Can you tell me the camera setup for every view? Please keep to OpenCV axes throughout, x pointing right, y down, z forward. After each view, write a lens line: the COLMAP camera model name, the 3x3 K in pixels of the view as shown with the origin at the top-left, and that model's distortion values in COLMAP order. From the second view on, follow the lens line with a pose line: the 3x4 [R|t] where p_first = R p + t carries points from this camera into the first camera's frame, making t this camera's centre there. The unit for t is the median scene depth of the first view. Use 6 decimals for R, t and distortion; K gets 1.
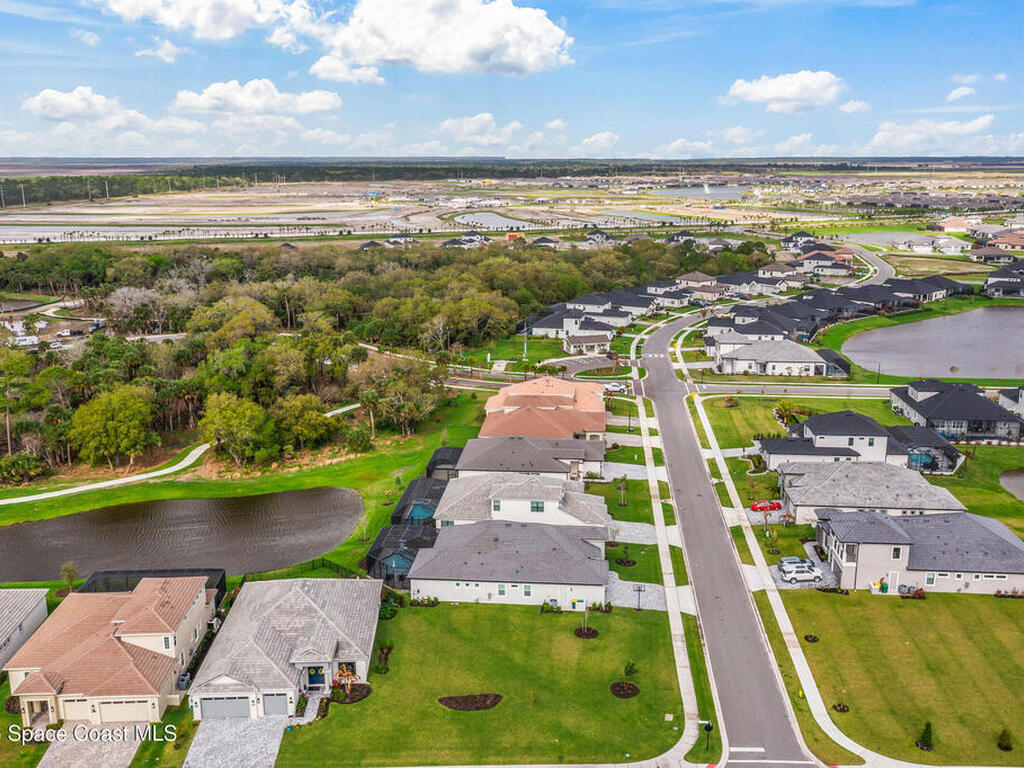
lens RADIAL K [[985.4, 0, 514.0], [0, 985.4, 366.3], [0, 0, 1]] dist [0.006087, 0.007700]
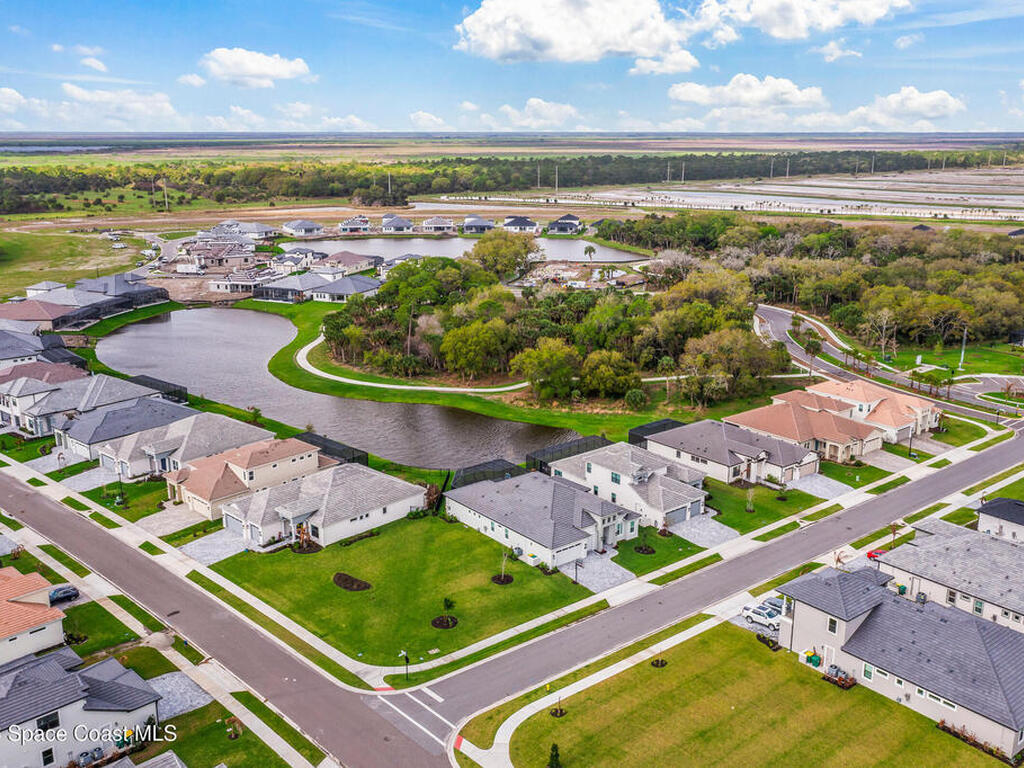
lens RADIAL K [[952.7, 0, 512.0], [0, 952.7, 384.0], [0, 0, 1]] dist [0.003875, 0.000876]
pose [[0.689809, 0.190222, -0.698555, 0.547752], [-0.155400, 0.981280, 0.113756, -0.046833], [0.707117, 0.030086, 0.706457, 0.173124]]
